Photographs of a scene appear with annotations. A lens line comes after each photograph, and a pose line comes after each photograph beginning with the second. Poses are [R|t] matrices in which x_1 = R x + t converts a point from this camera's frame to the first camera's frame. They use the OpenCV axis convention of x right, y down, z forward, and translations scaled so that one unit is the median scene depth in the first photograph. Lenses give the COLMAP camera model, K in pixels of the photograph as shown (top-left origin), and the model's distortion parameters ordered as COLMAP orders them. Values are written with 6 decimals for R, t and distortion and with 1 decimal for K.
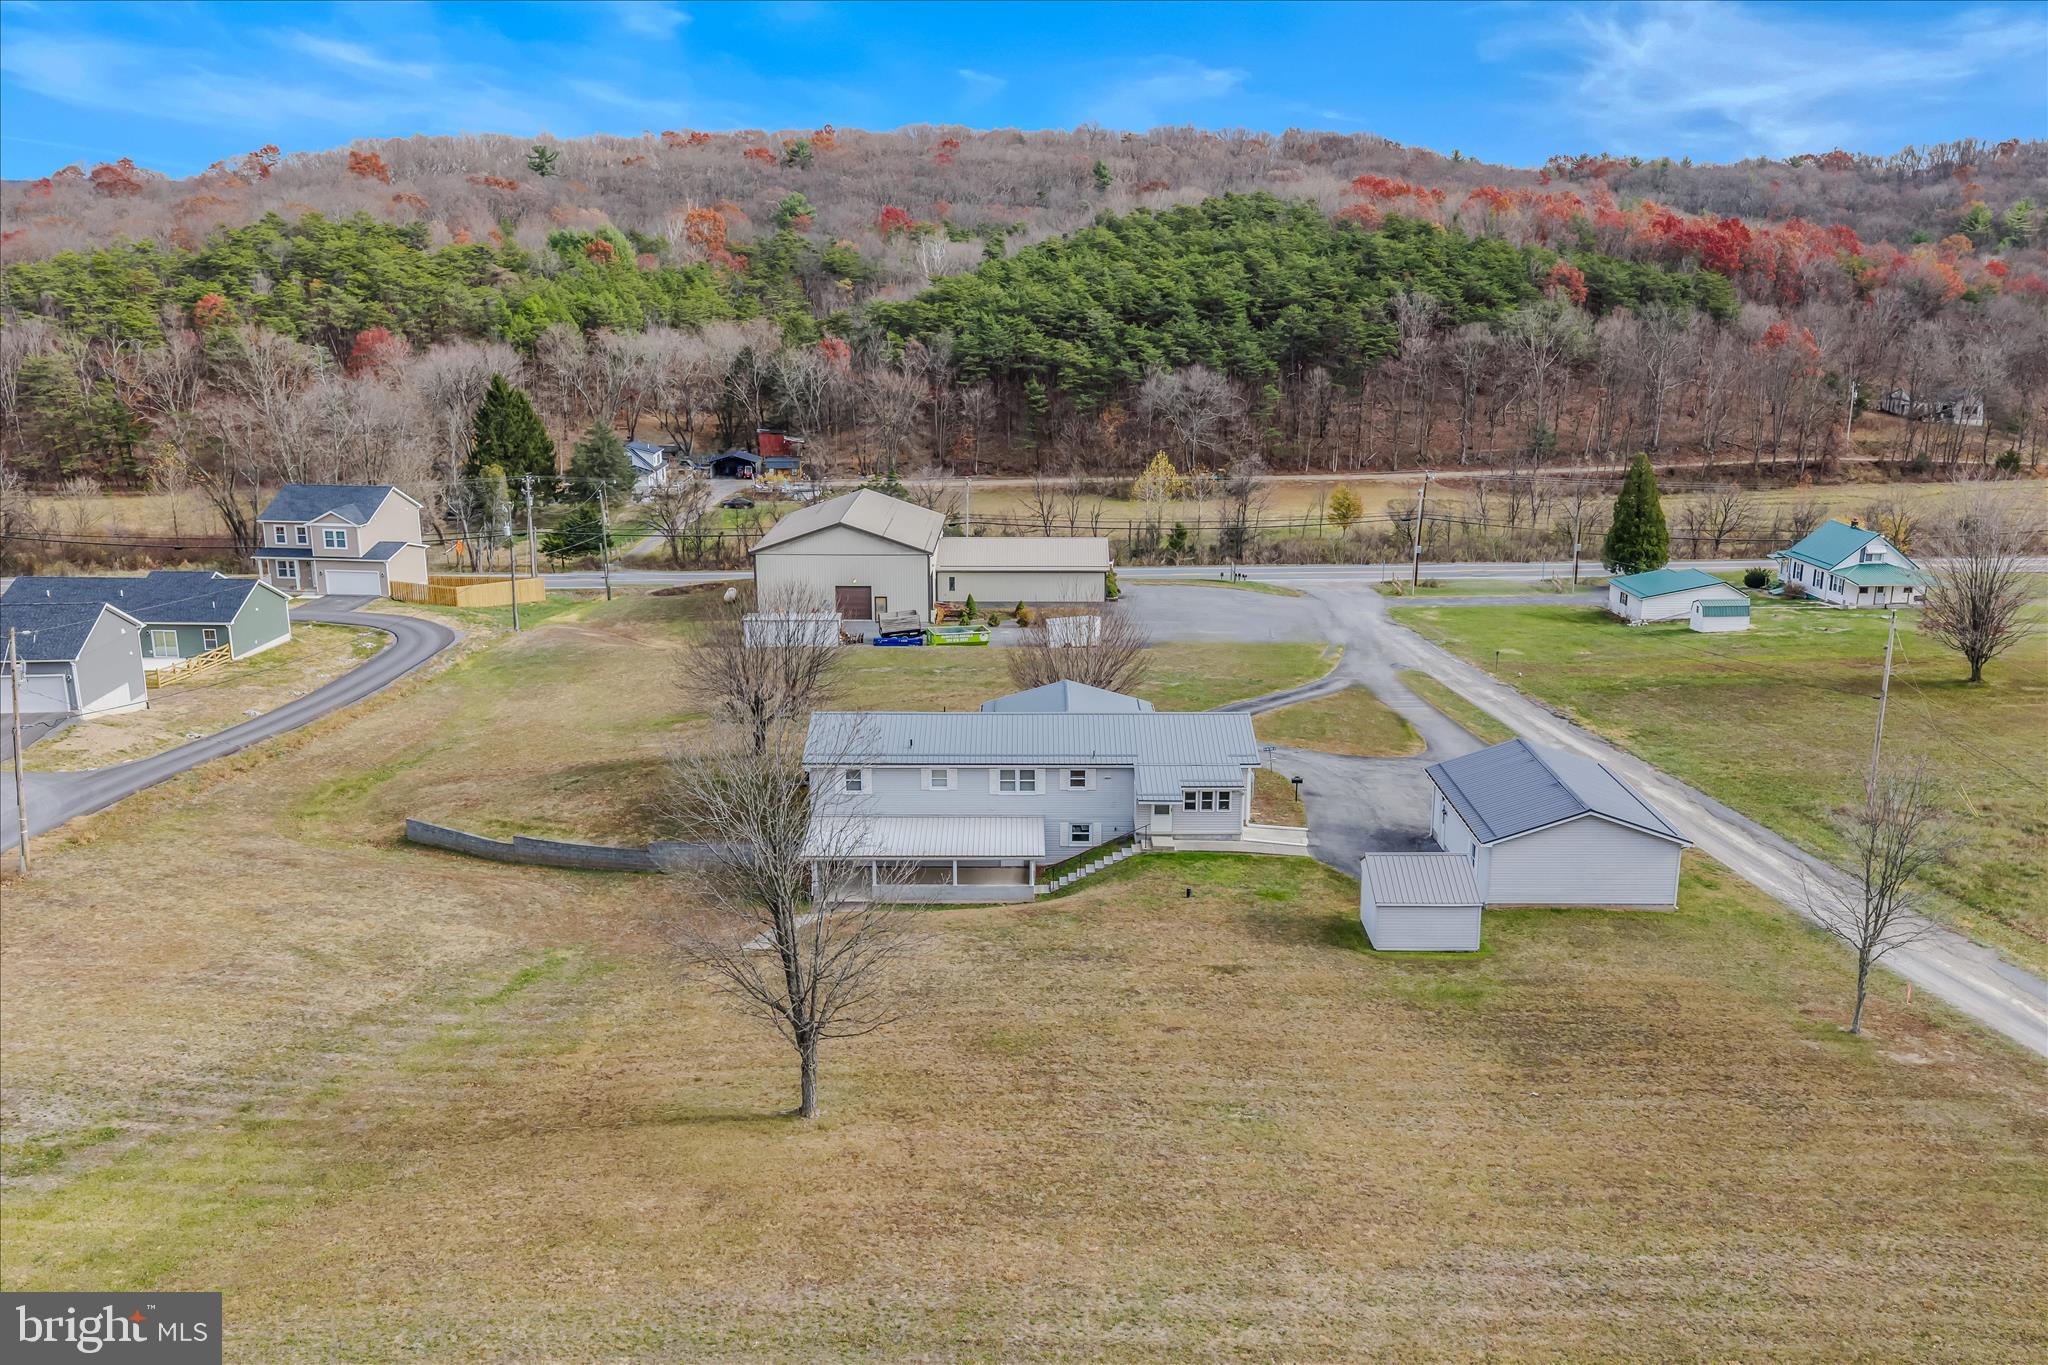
lens RADIAL K [[1713.0, 0, 1025.9], [0, 1713.0, 713.8], [0, 0, 1]] dist [0.027000, -0.054769]
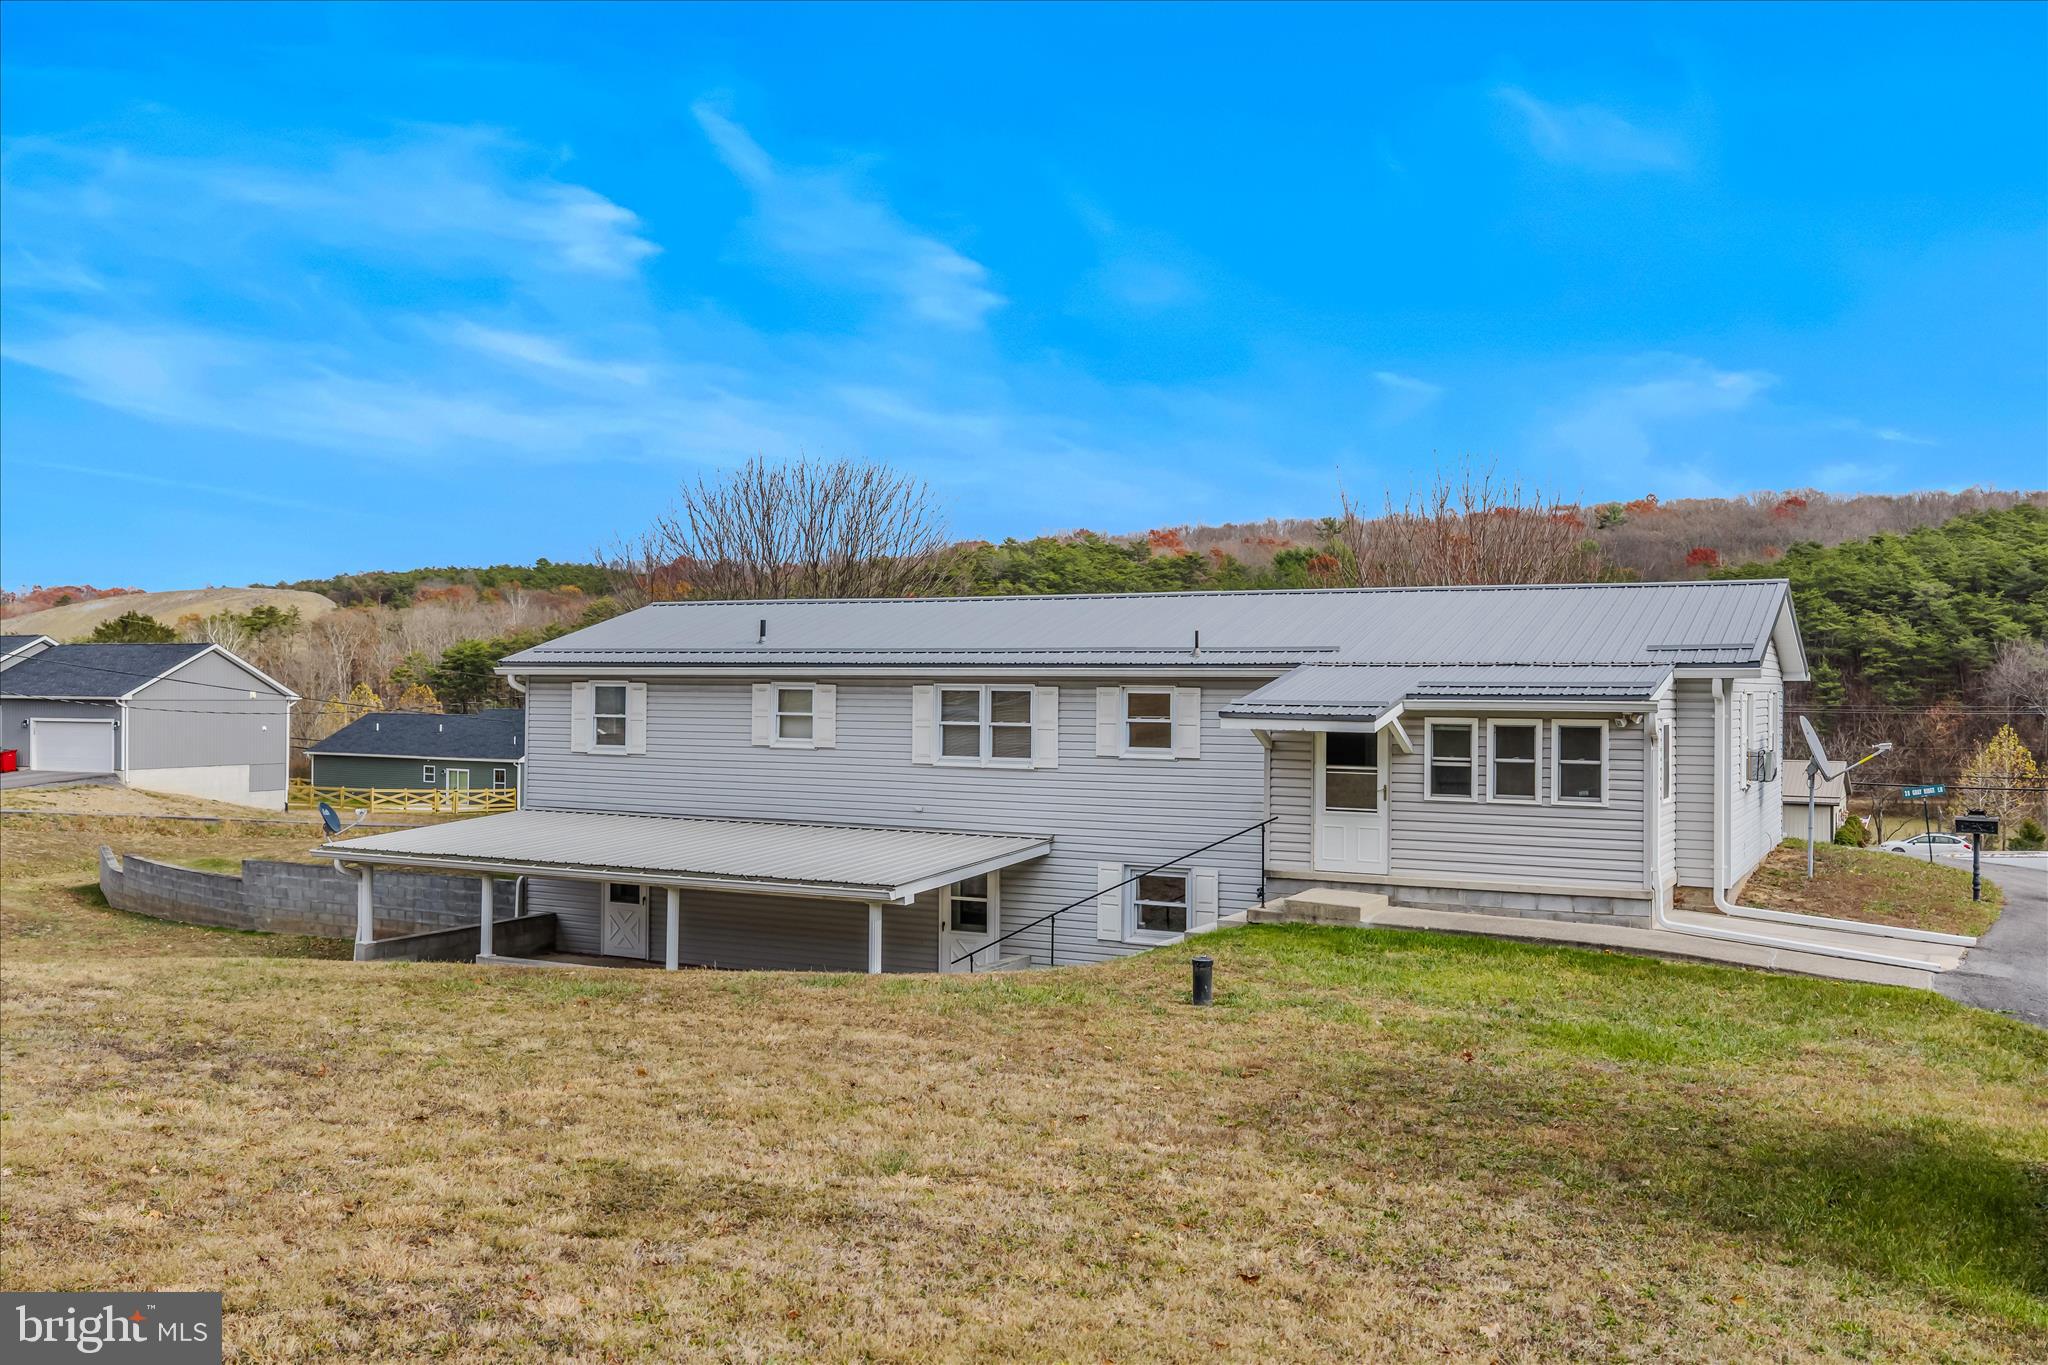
lens RADIAL K [[1713.0, 0, 1025.9], [0, 1713.0, 713.8], [0, 0, 1]] dist [0.027000, -0.054769]
pose [[0.881584, 0.012052, -0.471873, 0.050740], [-0.132365, 0.965877, -0.222623, 0.034897], [0.453089, 0.258721, 0.853097, 0.224801]]
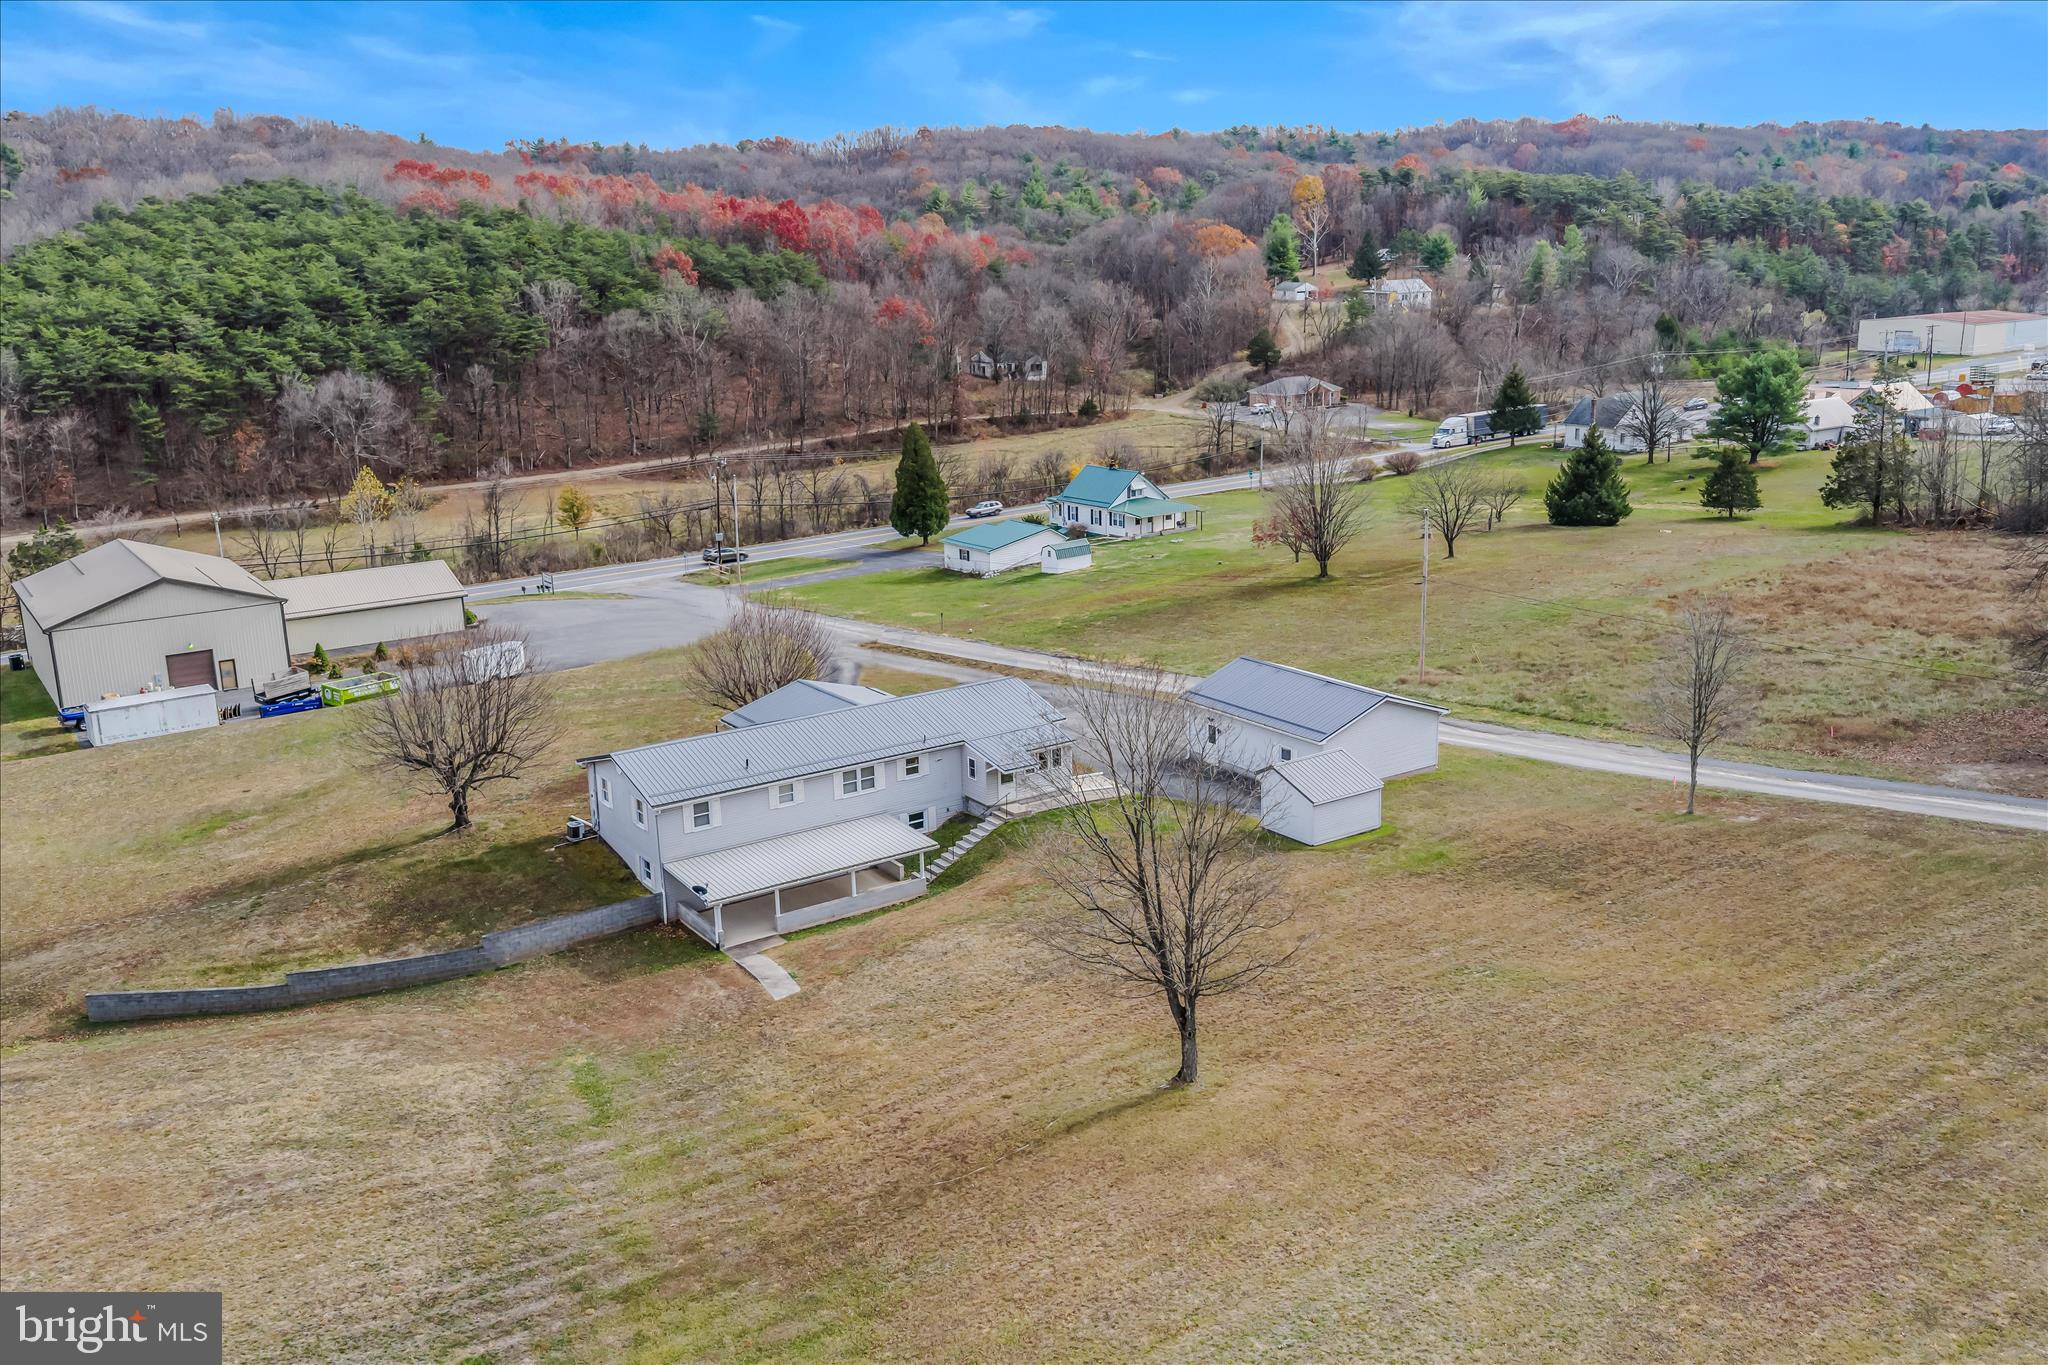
lens RADIAL K [[1797.4, 0, 1065.4], [0, 1797.4, 711.9], [0, 0, 1]] dist [0.002285, -0.017155]
pose [[0.809844, -0.171450, 0.561033, -0.147879], [0.175022, 0.983400, 0.047883, -0.008407], [-0.559929, 0.059415, 0.826407, 0.031183]]
